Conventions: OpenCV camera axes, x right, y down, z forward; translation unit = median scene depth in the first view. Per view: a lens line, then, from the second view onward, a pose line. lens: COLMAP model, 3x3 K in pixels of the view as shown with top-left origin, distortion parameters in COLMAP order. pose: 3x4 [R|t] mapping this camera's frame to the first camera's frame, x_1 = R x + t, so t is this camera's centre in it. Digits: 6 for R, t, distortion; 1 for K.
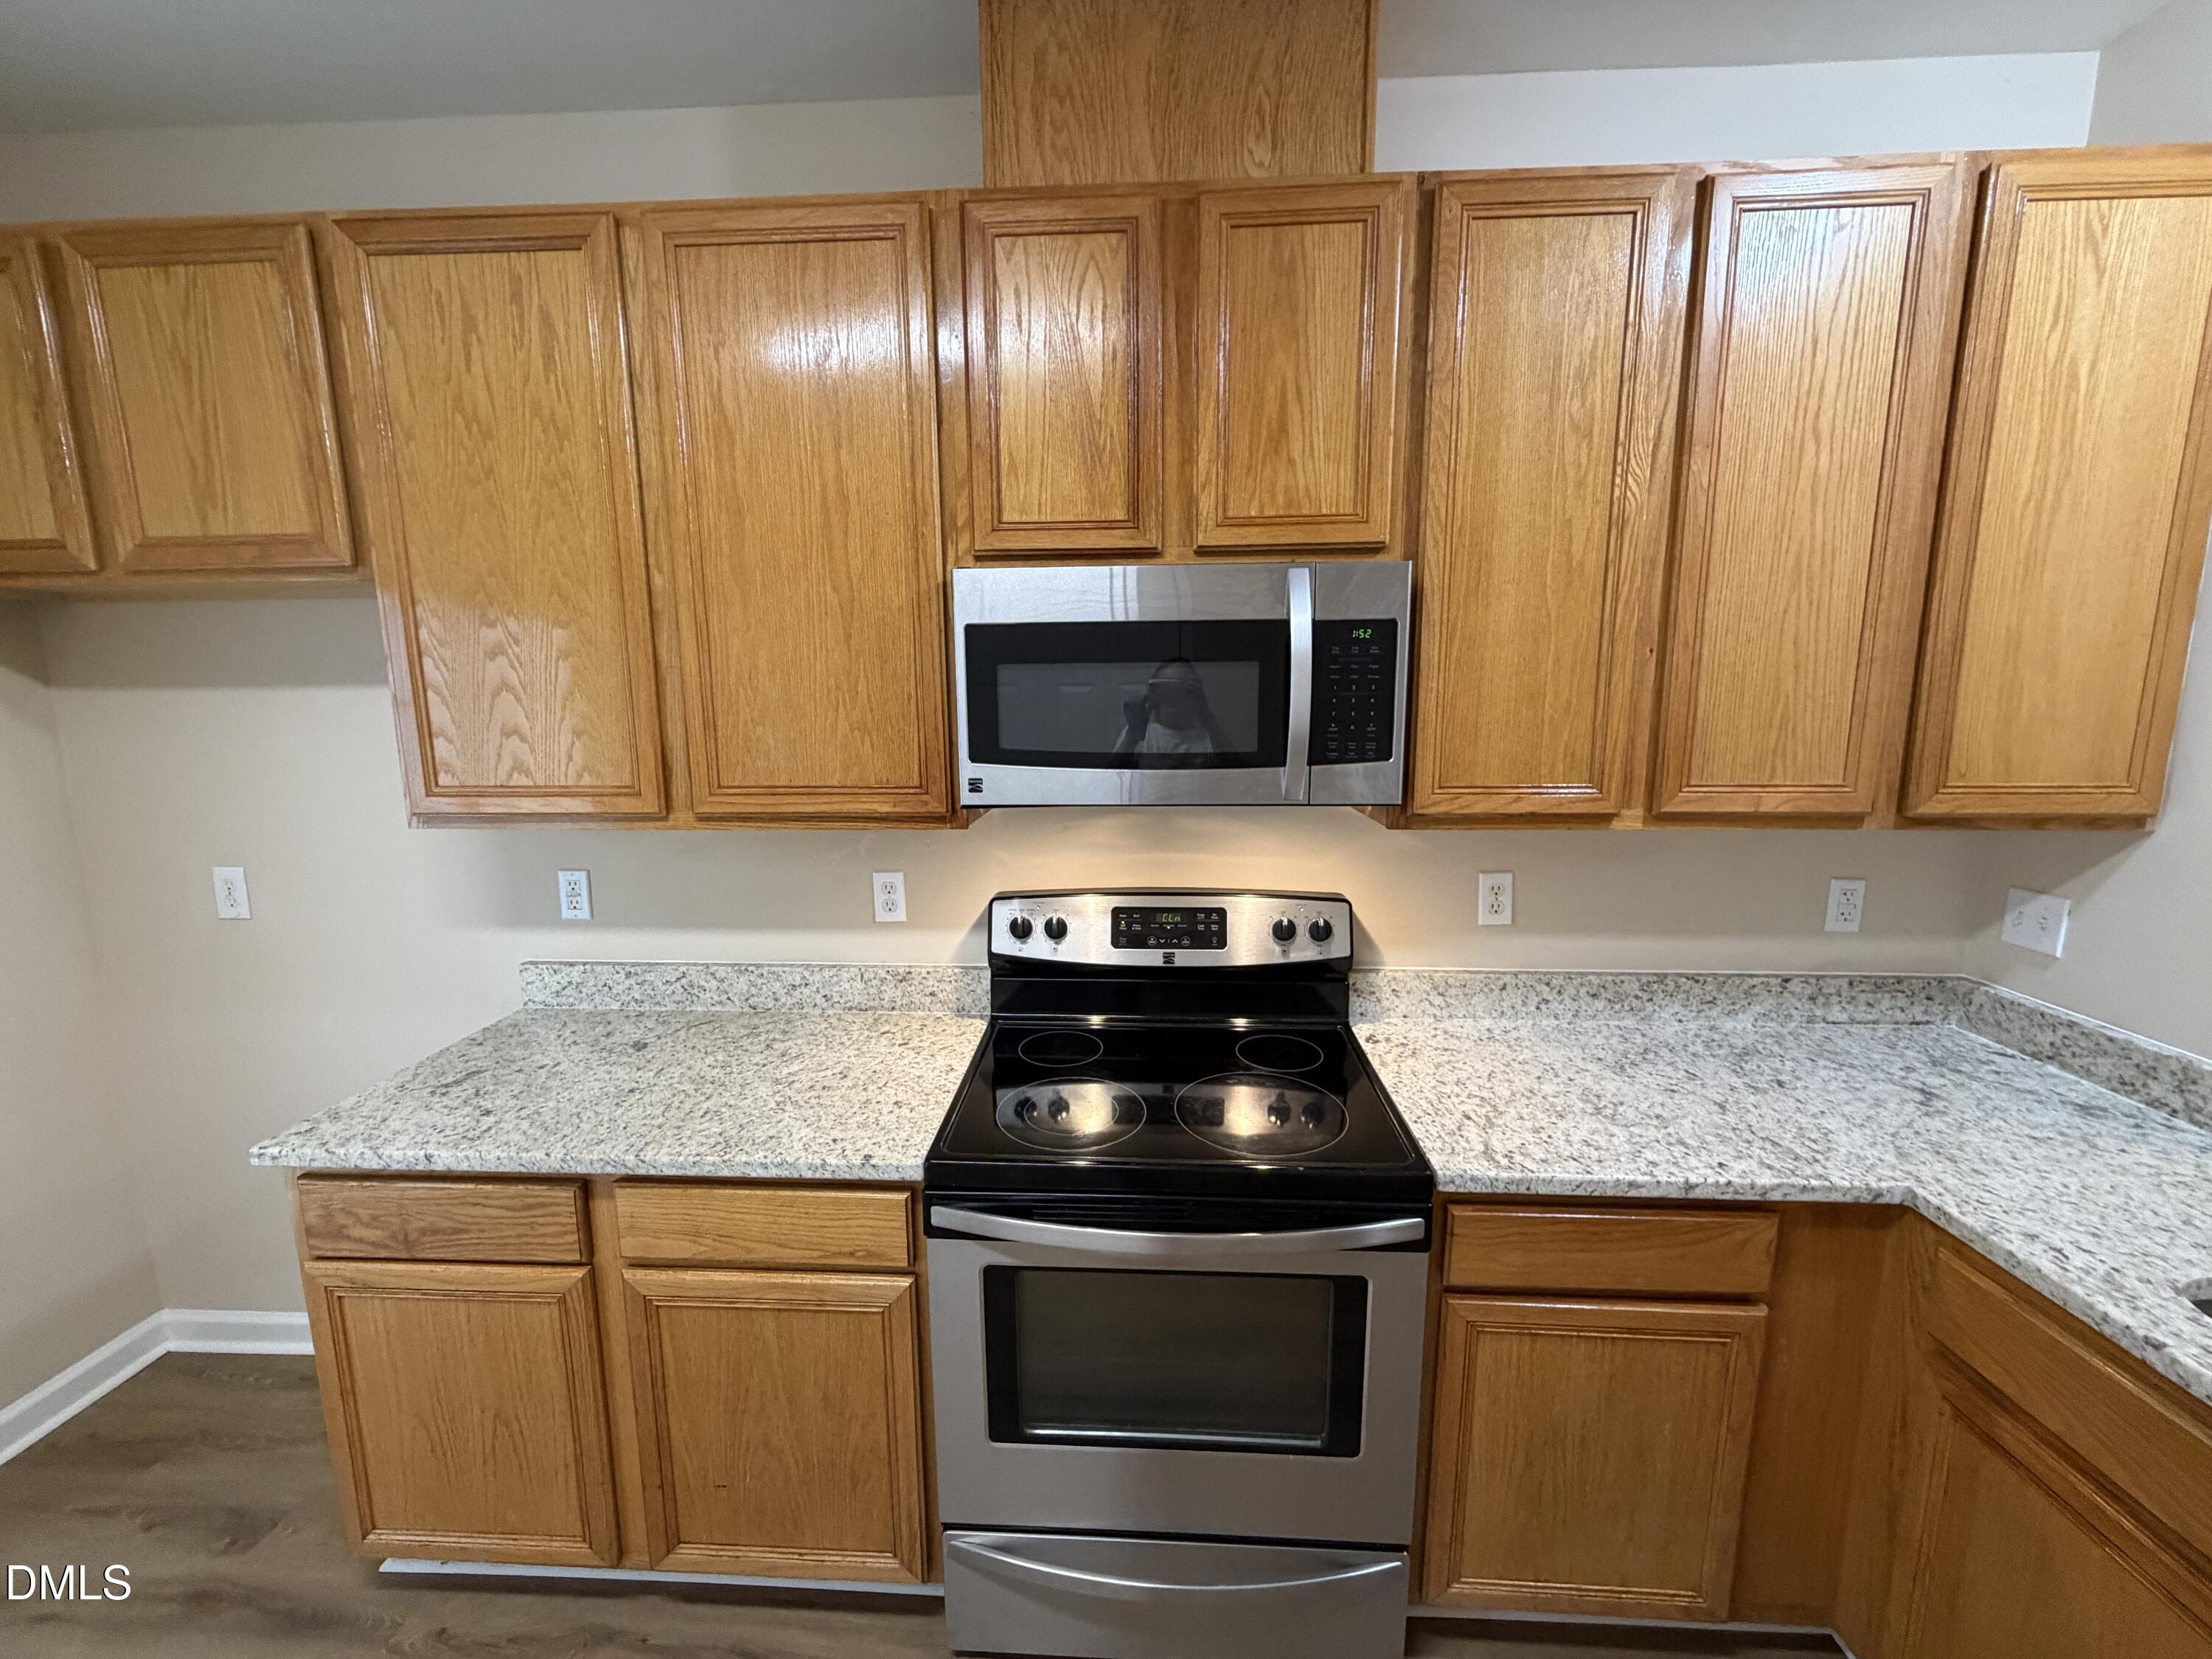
lens RADIAL K [[881.2, 0, 1100.2], [0, 881.2, 829.1], [0, 0, 1]] dist [-0.000797, 0.000238]
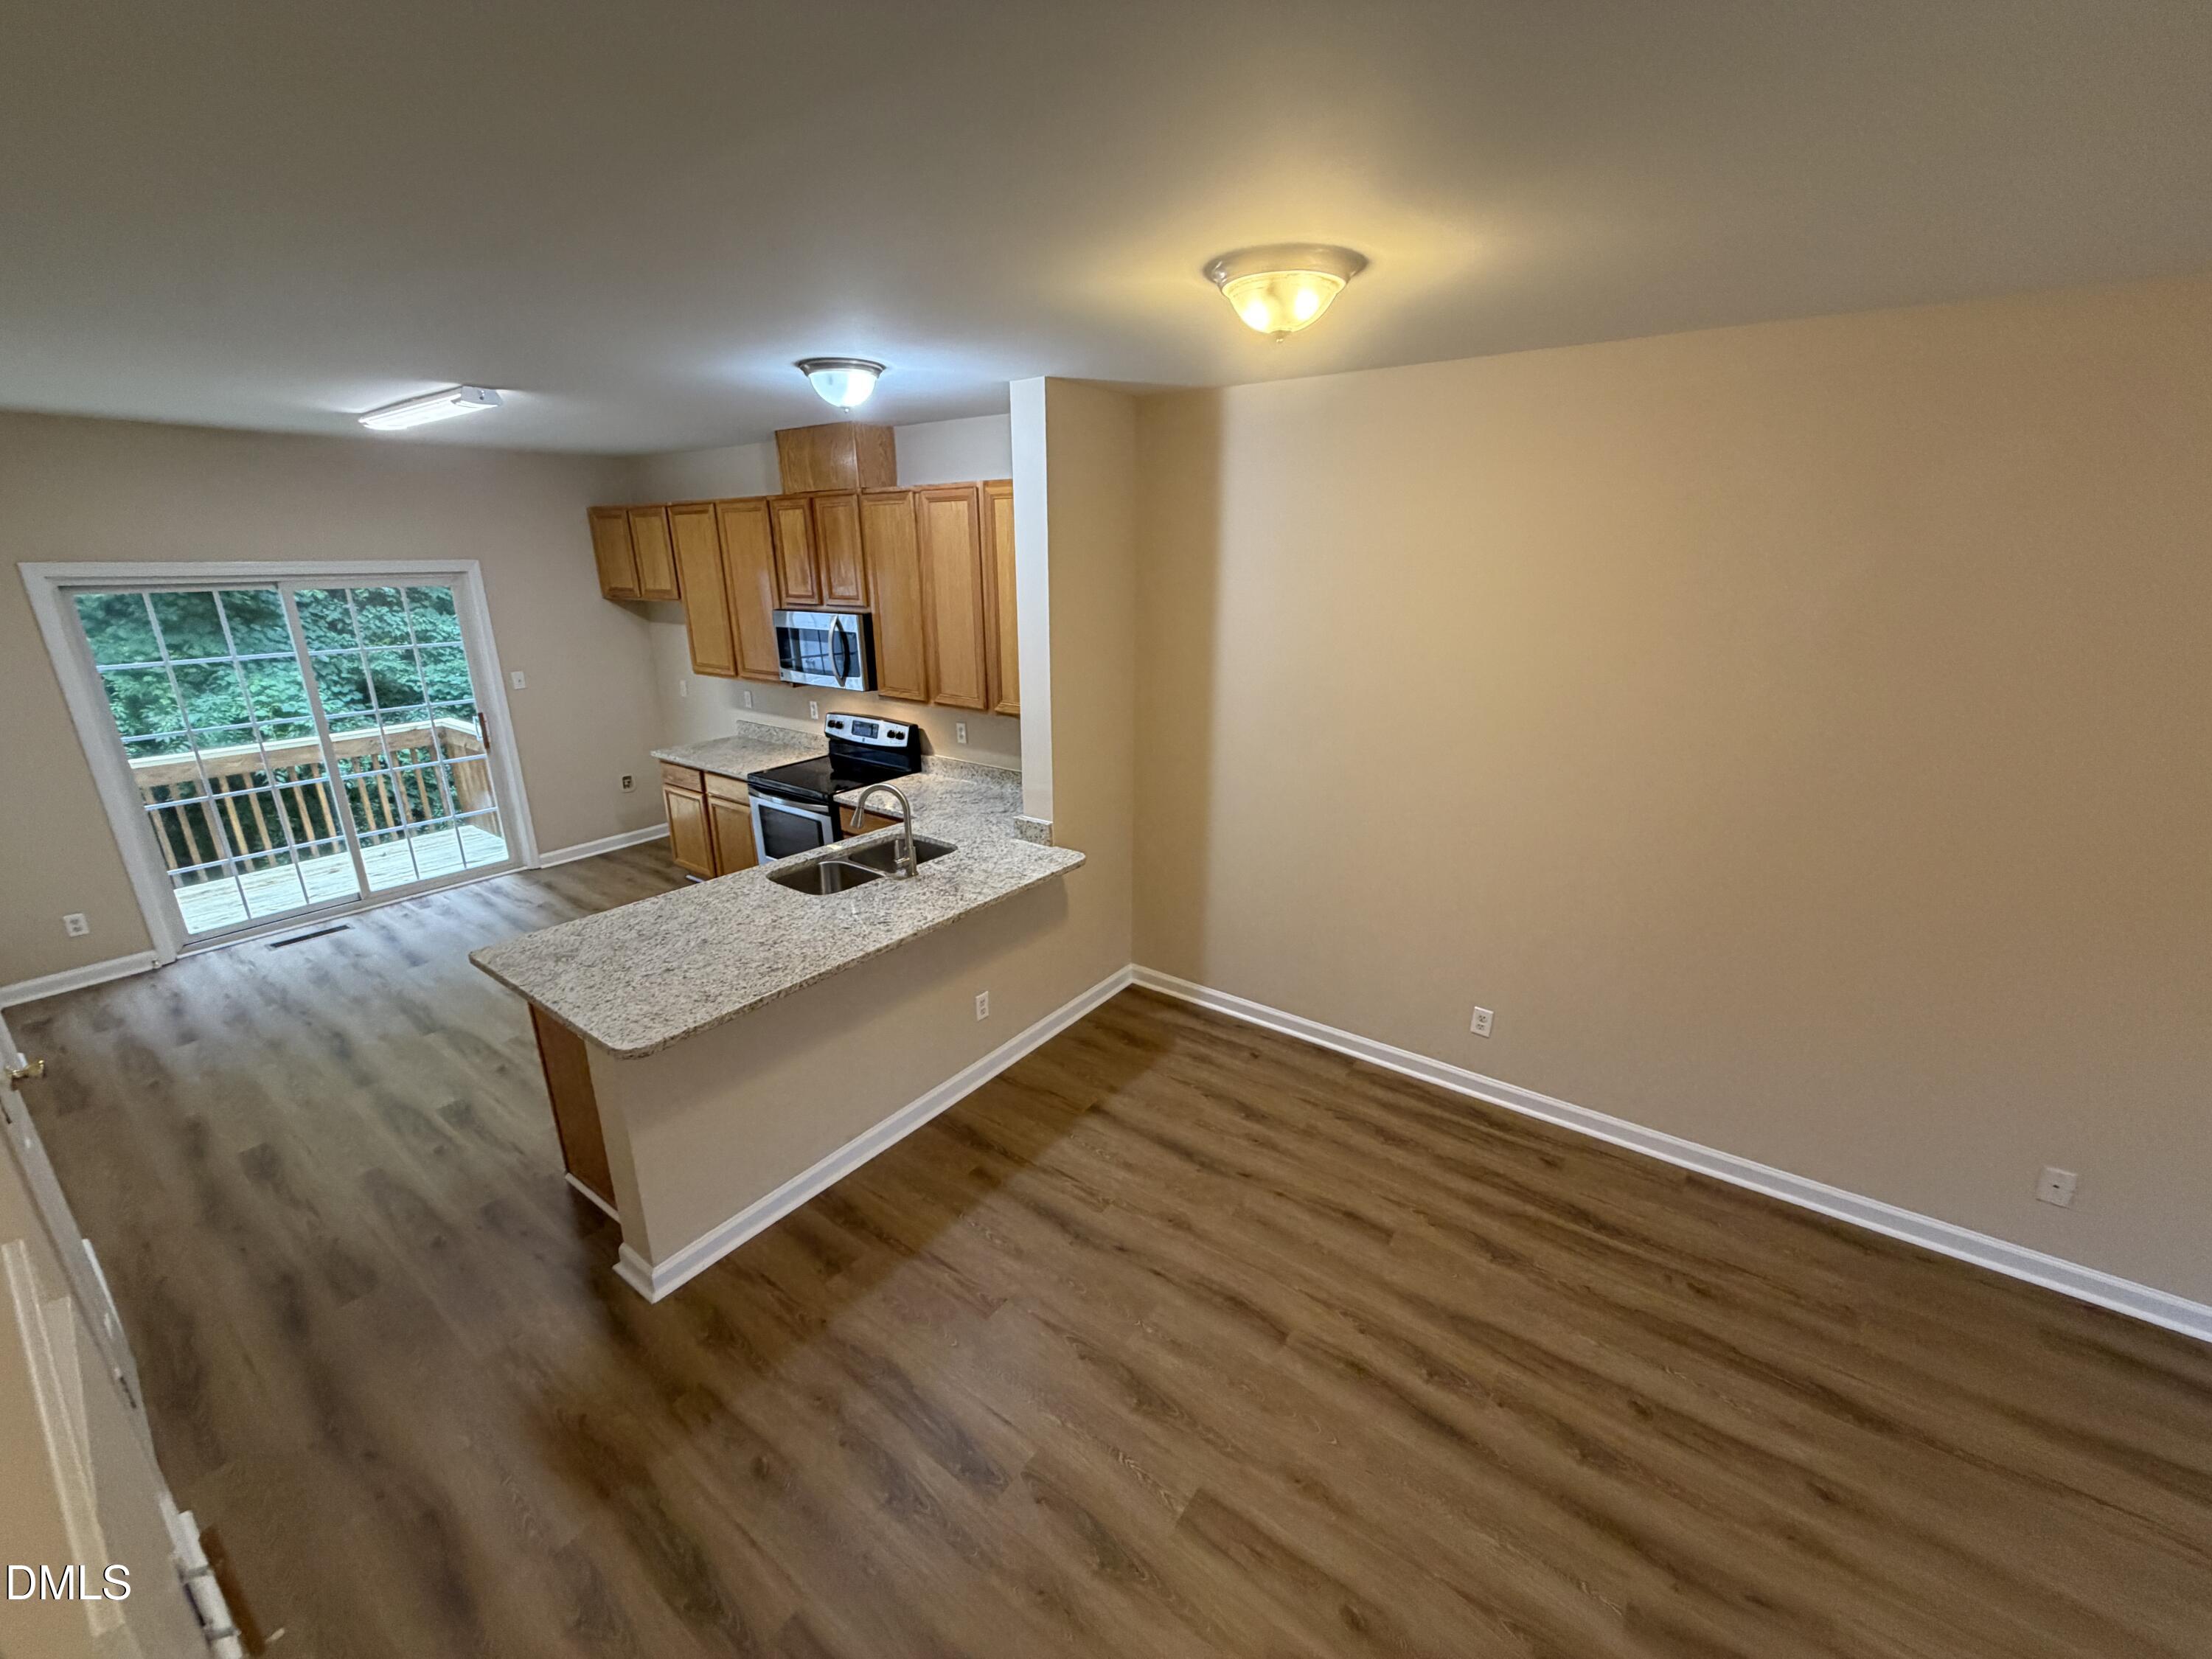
lens RADIAL K [[881.2, 0, 1099.5], [0, 881.2, 832.7], [0, 0, 1]] dist [-0.000797, 0.000238]
pose [[0.835093, 0.170696, -0.522956, 2.736495], [-0.084331, 0.979127, 0.184927, -0.184378], [0.543607, -0.110330, 0.832057, -1.207480]]
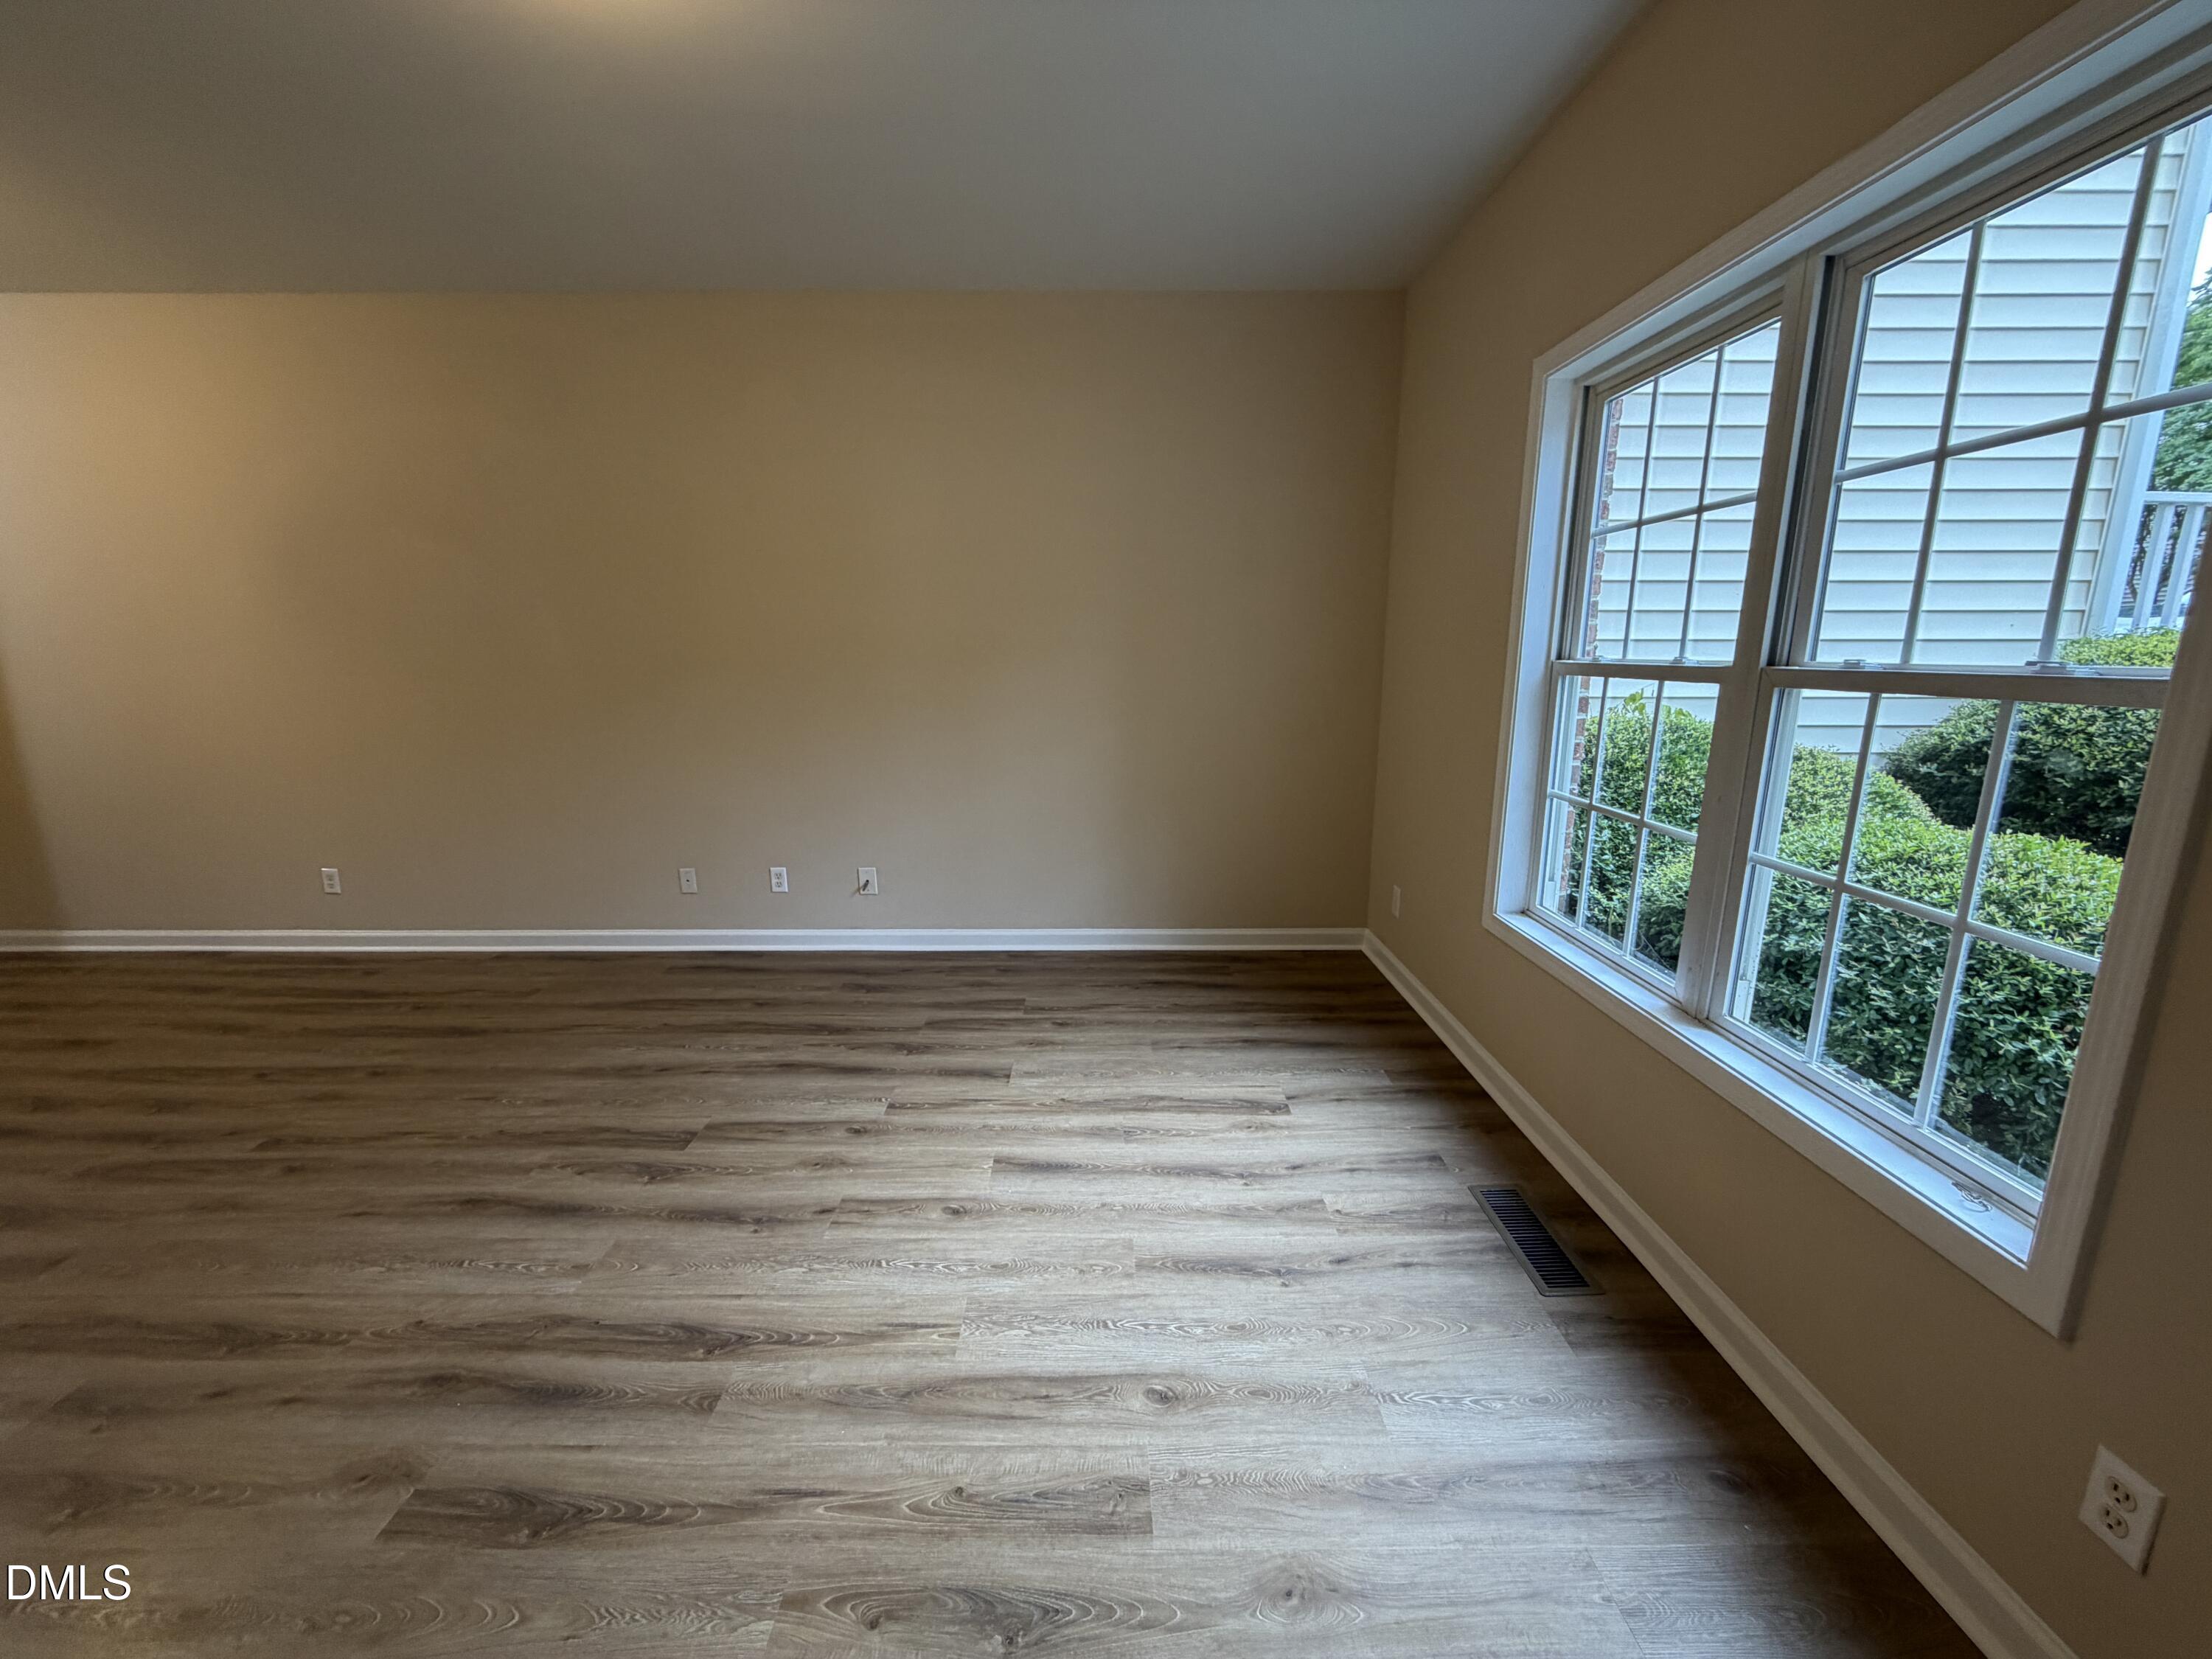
lens RADIAL K [[881.2, 0, 1103.8], [0, 881.2, 823.0], [0, 0, 1]] dist [-0.000797, 0.000238]
pose [[0.998711, -0.006157, 0.050385, 4.642075], [0.003785, 0.998886, 0.047028, 0.363424], [-0.050618, -0.046776, 0.997622, -1.524580]]
